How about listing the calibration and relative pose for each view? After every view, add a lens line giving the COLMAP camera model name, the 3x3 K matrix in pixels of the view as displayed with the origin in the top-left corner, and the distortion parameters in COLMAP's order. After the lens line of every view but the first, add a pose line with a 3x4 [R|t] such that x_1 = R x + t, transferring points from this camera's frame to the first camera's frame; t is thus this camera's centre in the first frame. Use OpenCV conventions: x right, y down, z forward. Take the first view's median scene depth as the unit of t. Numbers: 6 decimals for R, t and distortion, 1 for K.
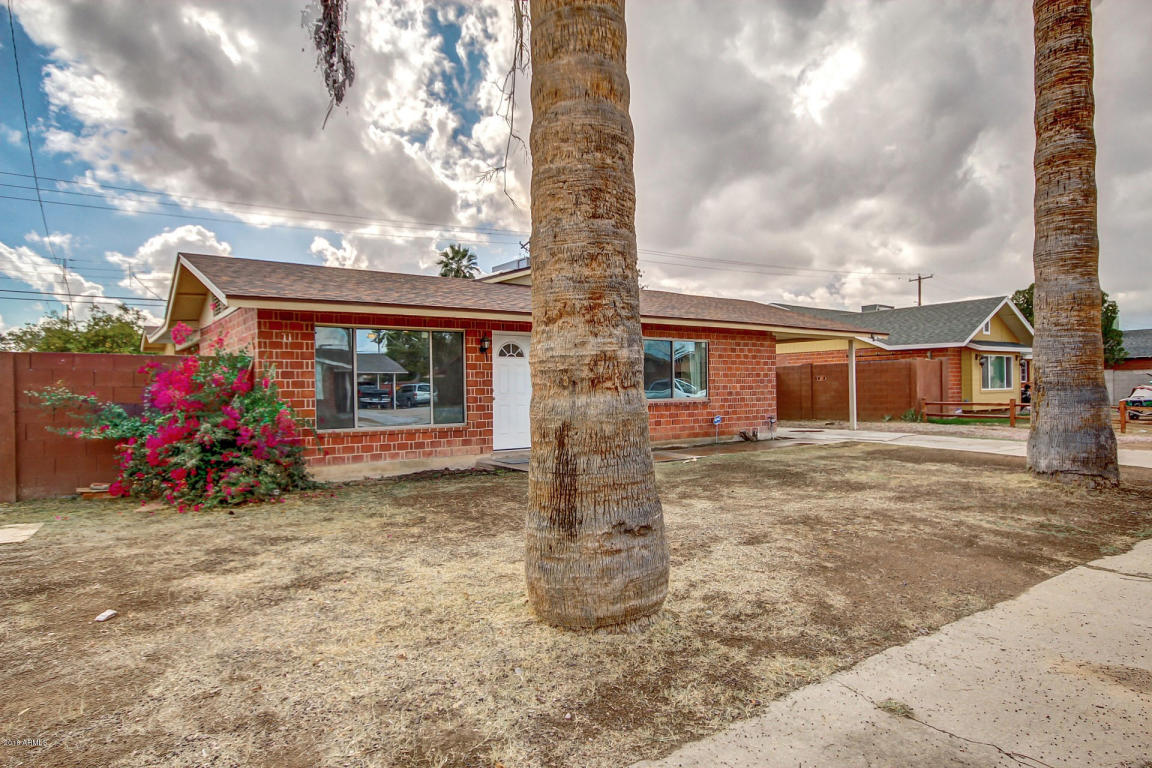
lens RADIAL K [[642.8, 0, 582.4], [0, 642.8, 385.9], [0, 0, 1]] dist [-0.000008, 0.003777]
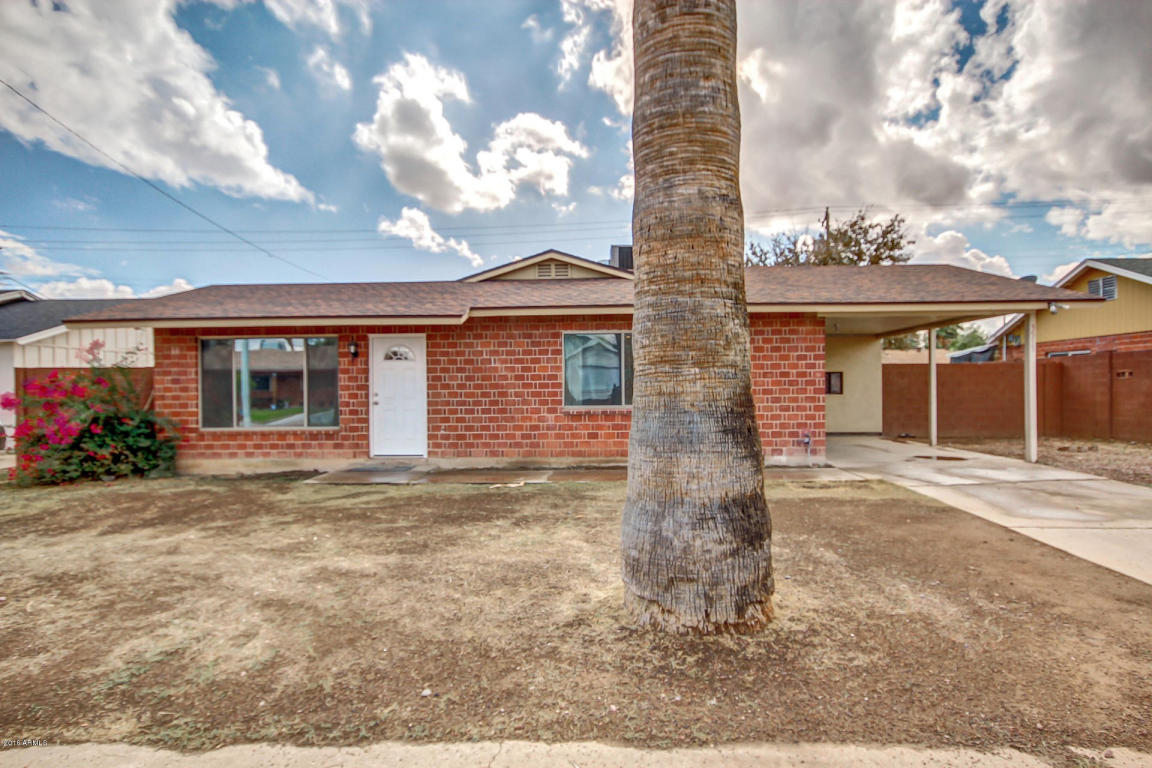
lens RADIAL K [[642.8, 0, 582.1], [0, 642.8, 384.3], [0, 0, 1]] dist [-0.000008, 0.003777]
pose [[0.797477, 0.002637, -0.603343, 0.716168], [0.001663, 0.999977, 0.006570, -0.015174], [0.603347, -0.006243, 0.797454, 0.410767]]
